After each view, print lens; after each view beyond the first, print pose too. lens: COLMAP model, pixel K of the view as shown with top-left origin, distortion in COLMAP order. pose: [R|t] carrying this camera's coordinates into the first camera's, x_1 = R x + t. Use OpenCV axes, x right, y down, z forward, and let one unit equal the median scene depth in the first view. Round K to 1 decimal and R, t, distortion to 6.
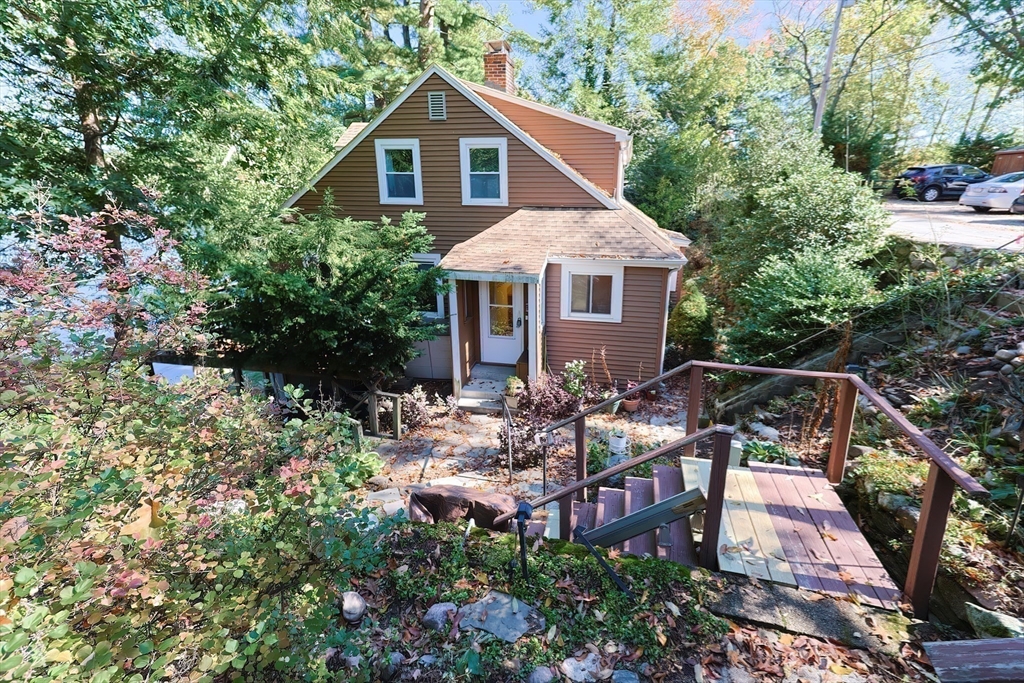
lens RADIAL K [[442.8, 0, 517.5], [0, 442.8, 342.0], [0, 0, 1]] dist [0.027618, 0.006640]
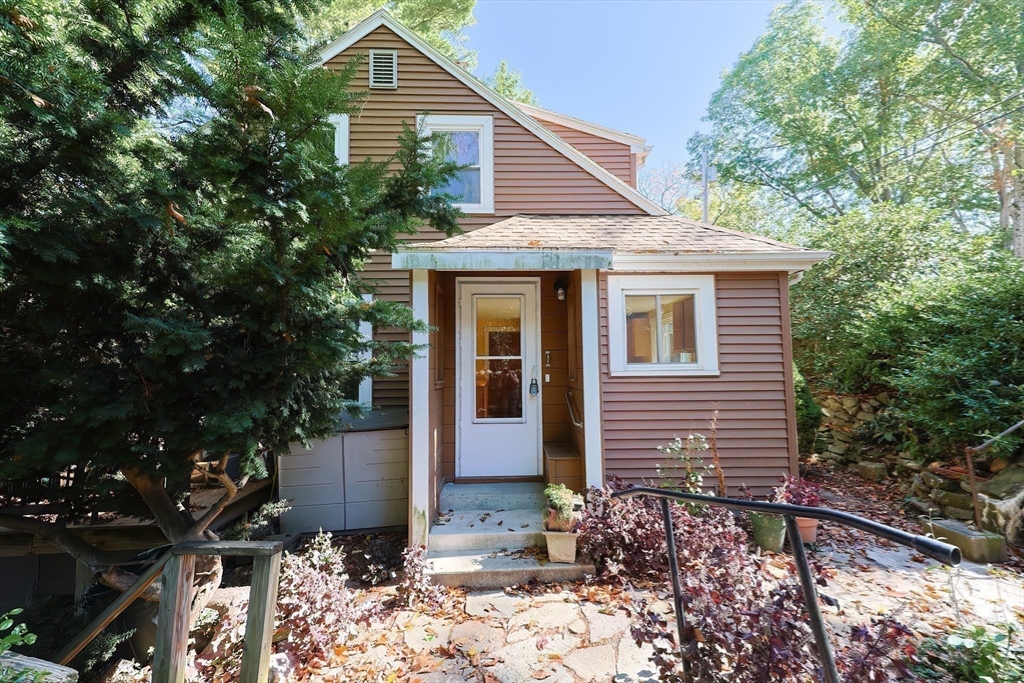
lens RADIAL K [[442.8, 0, 517.5], [0, 442.8, 342.0], [0, 0, 1]] dist [0.027618, 0.006640]
pose [[0.966729, 0.009348, 0.255632, -0.161011], [0.088533, 0.925345, -0.368644, 0.104658], [-0.239994, 0.379011, 0.893730, 0.540155]]
